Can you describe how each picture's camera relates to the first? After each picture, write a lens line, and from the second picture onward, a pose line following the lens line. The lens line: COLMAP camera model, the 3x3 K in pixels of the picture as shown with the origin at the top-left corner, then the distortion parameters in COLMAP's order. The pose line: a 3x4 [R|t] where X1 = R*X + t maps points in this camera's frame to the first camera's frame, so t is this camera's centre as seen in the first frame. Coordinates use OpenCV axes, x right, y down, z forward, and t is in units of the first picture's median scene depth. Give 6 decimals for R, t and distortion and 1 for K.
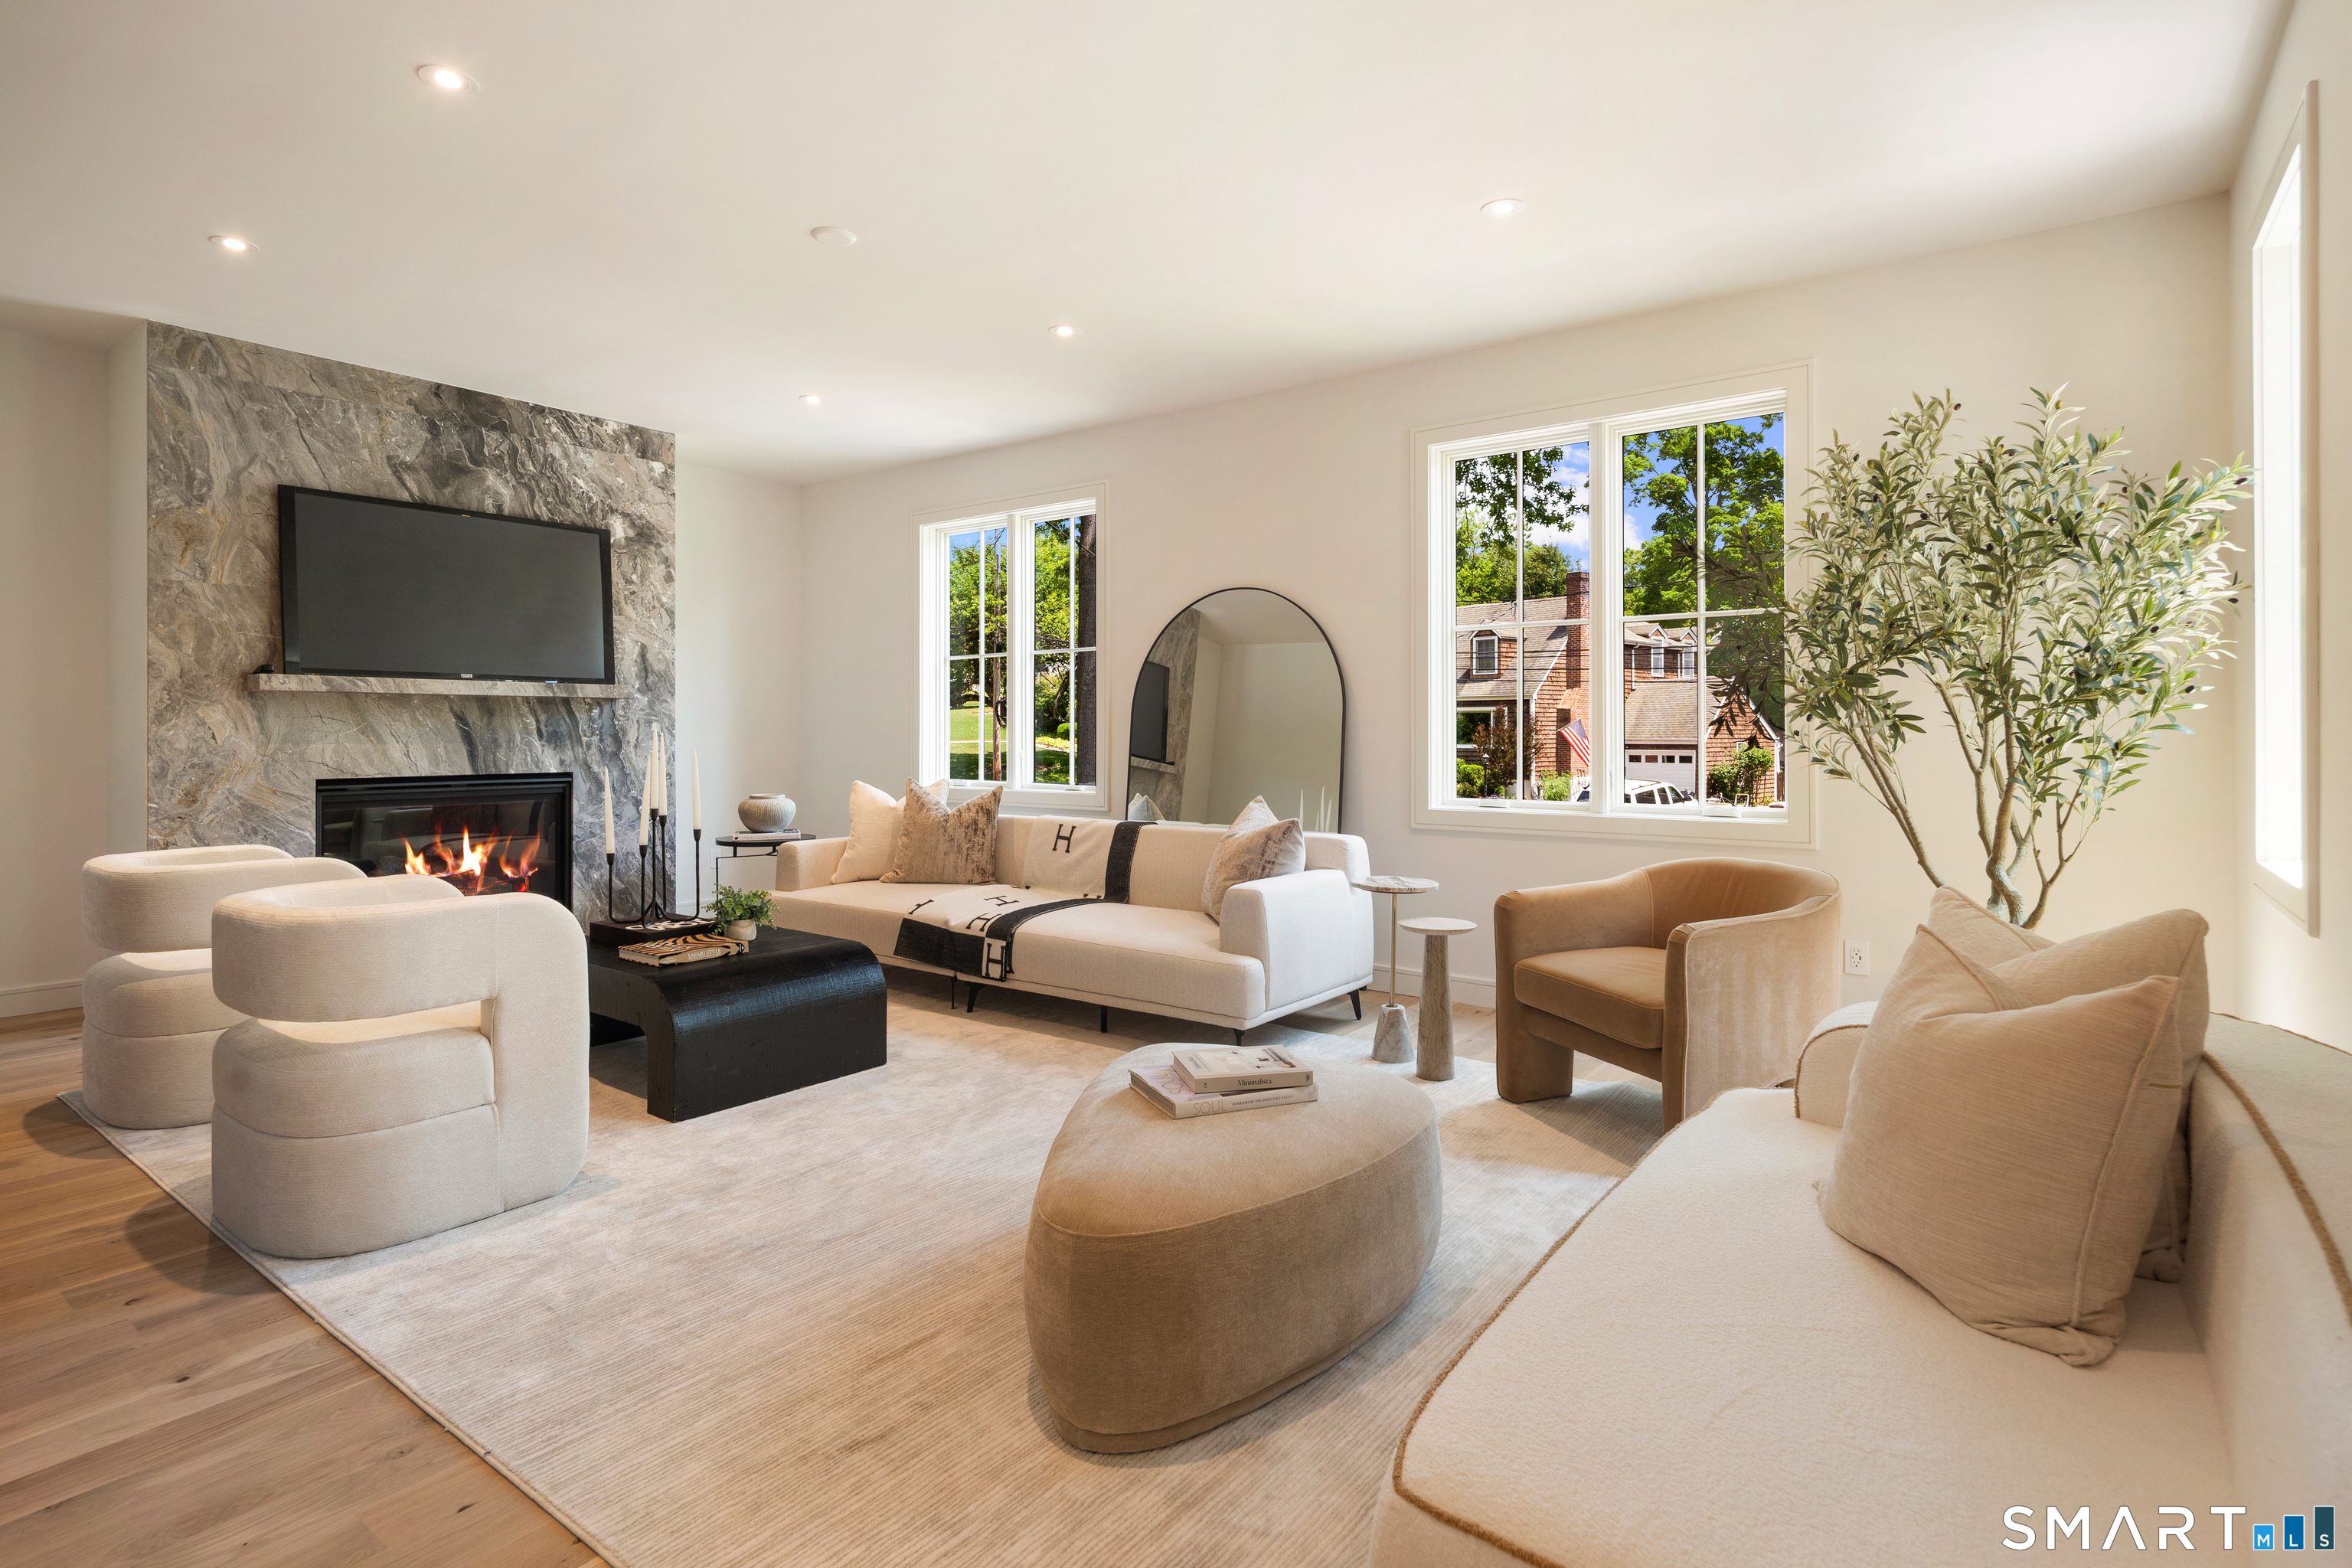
lens RADIAL K [[1163.4, 0, 1175.4], [0, 1163.4, 733.1], [0, 0, 1]] dist [0.001134, 0.000082]
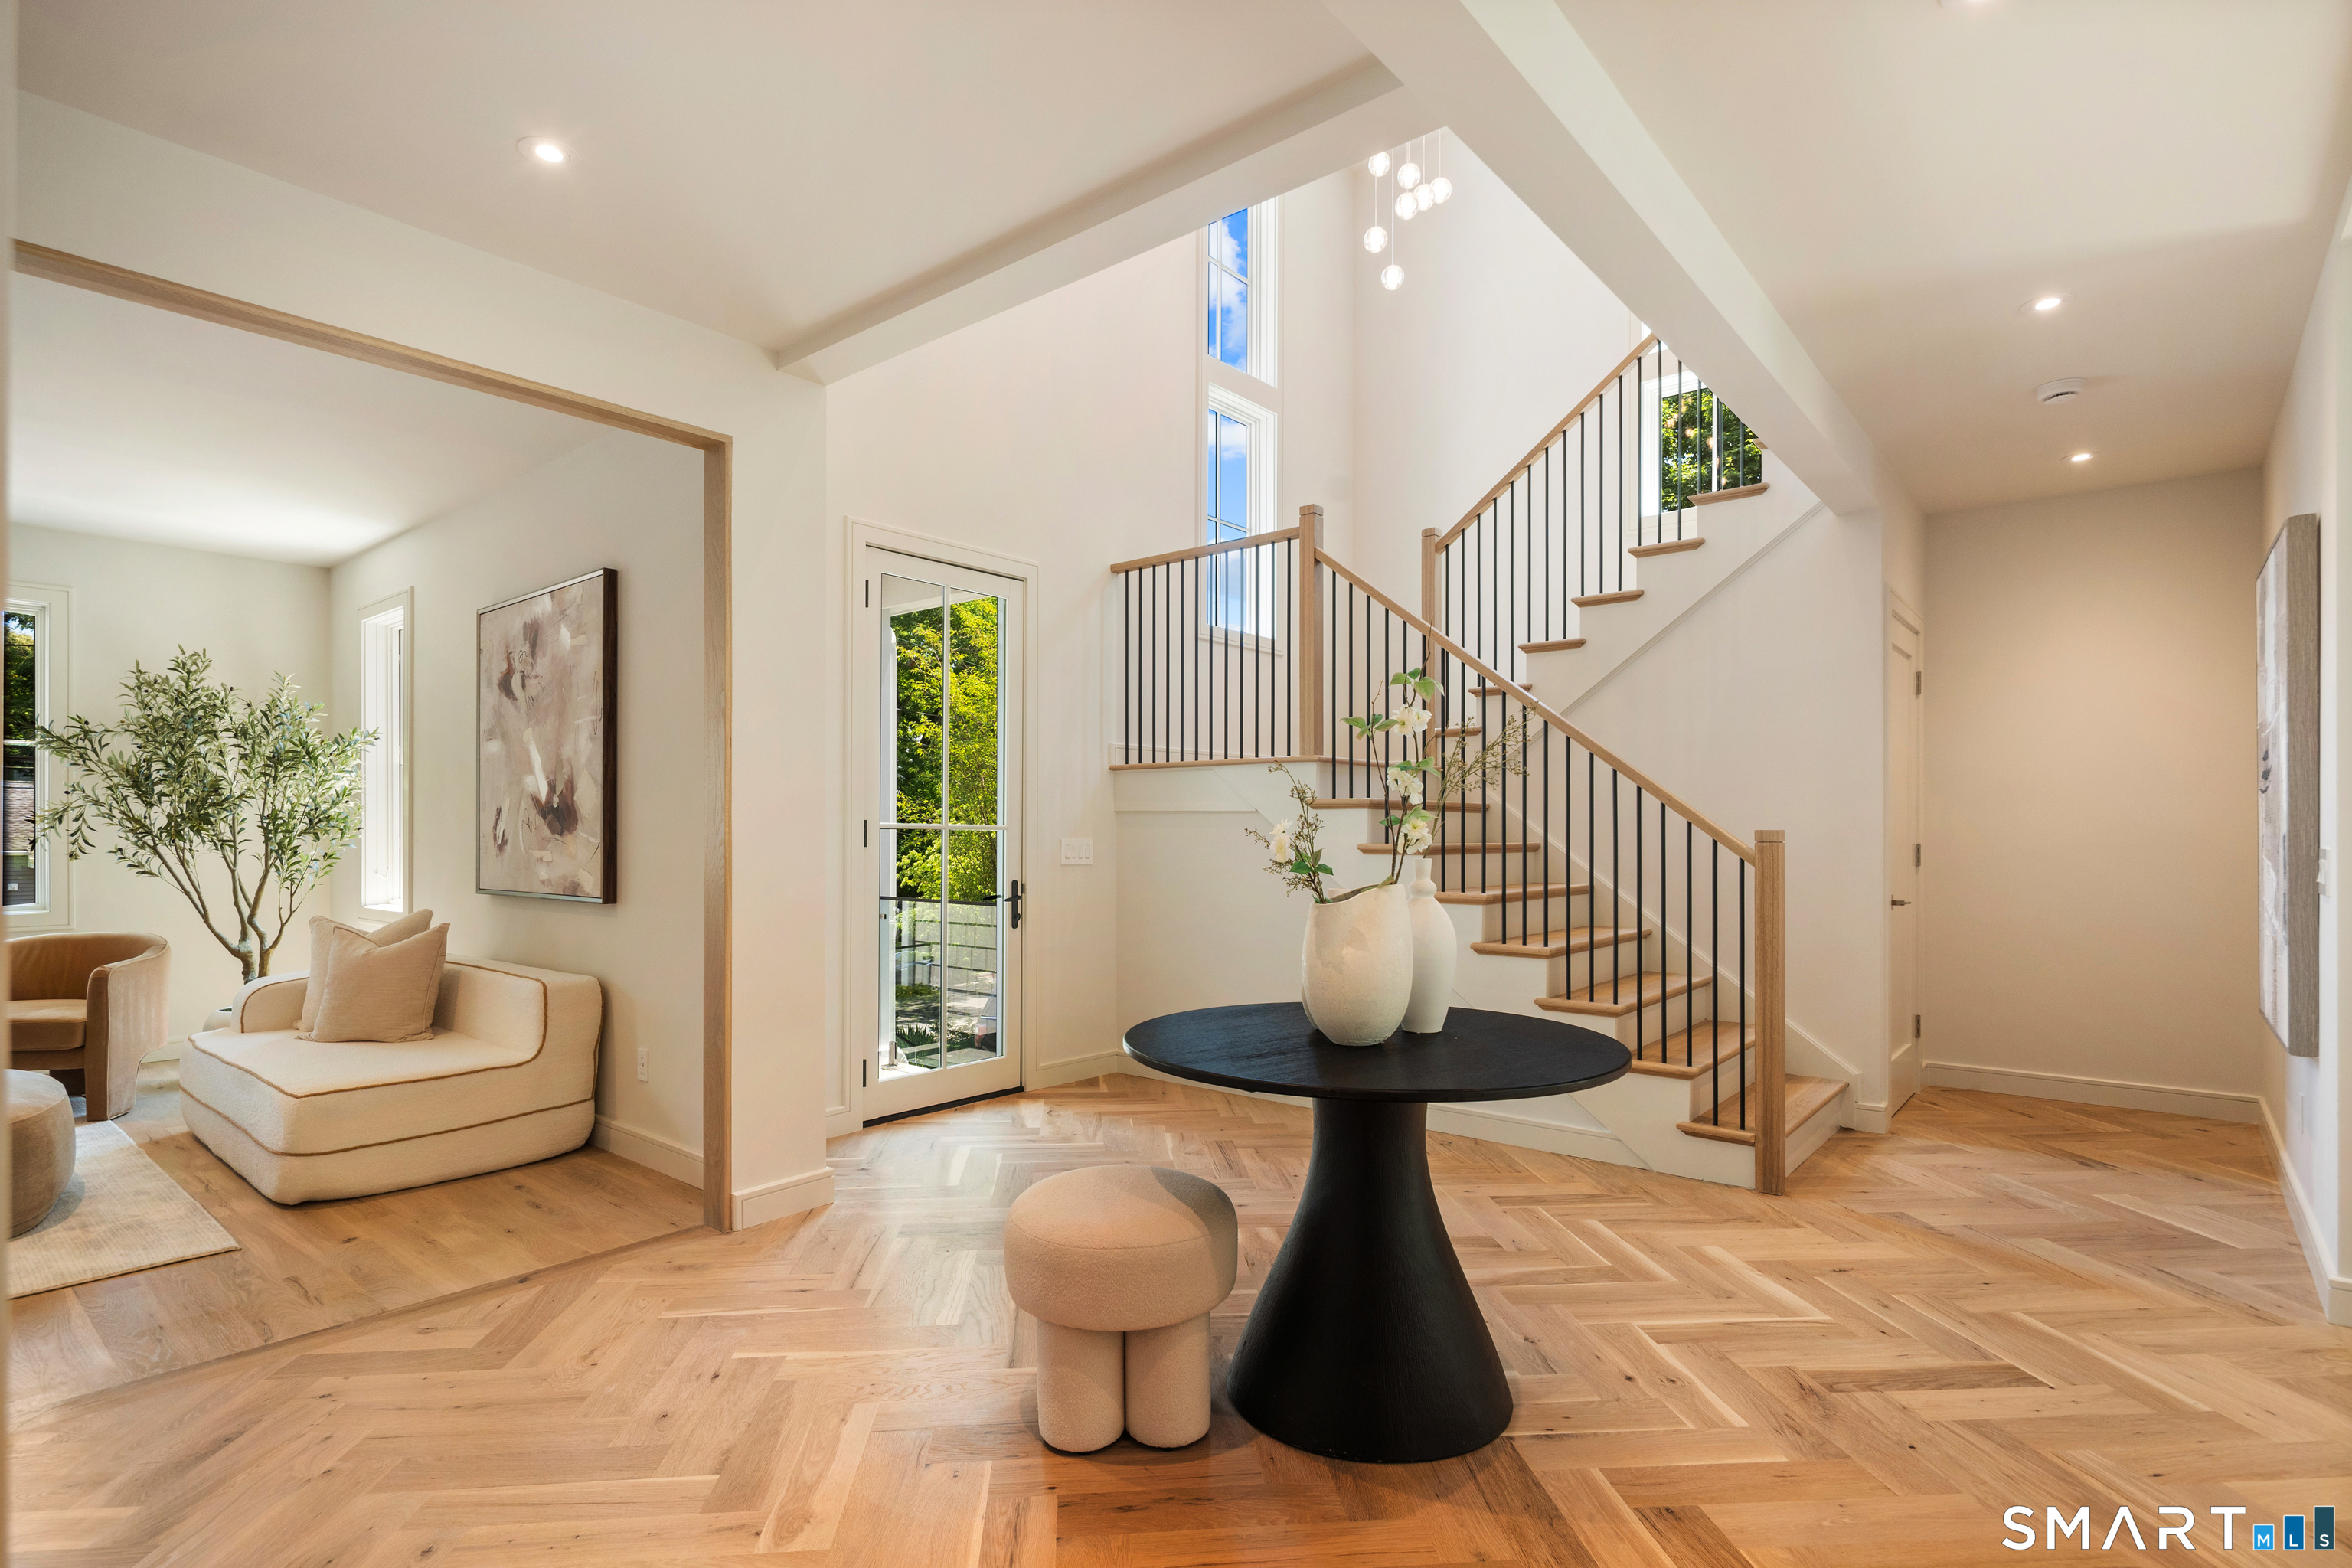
lens RADIAL K [[1159.7, 0, 1175.2], [0, 1159.7, 823.6], [0, 0, 1]] dist [0.000500, 0.000028]
pose [[0.061368, 0.002681, 0.998112, -1.137784], [-0.001744, 0.999995, -0.002579, -0.039756], [-0.998114, -0.001583, 0.061372, -0.639443]]
